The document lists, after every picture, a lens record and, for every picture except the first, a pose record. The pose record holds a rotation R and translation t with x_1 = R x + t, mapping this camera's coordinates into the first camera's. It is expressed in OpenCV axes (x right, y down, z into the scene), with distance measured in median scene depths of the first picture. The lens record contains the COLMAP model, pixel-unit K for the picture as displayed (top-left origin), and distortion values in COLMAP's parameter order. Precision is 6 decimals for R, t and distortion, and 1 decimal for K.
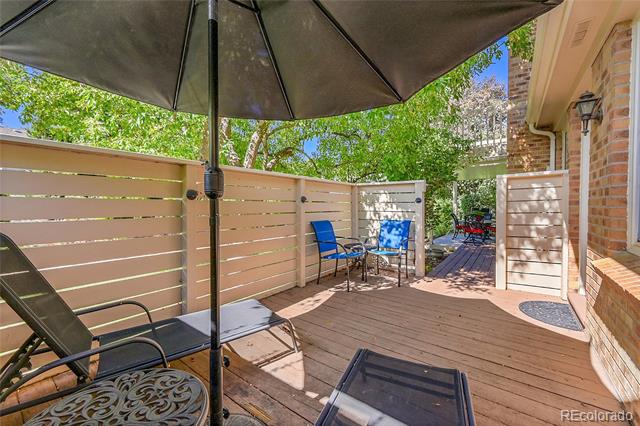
lens RADIAL K [[253.0, 0, 320.0], [0, 253.0, 213.0], [0, 0, 1]] dist [-0.001118, -0.000250]
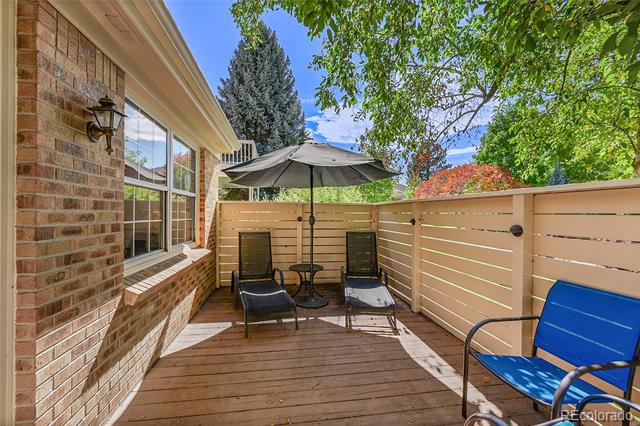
lens RADIAL K [[253.0, 0, 320.0], [0, 253.0, 213.0], [0, 0, 1]] dist [-0.001118, -0.000250]
pose [[-0.684876, -0.001747, -0.728658, 1.024911], [-0.013949, 0.999845, 0.010713, -0.128243], [0.728526, 0.017501, -0.684794, 1.744886]]
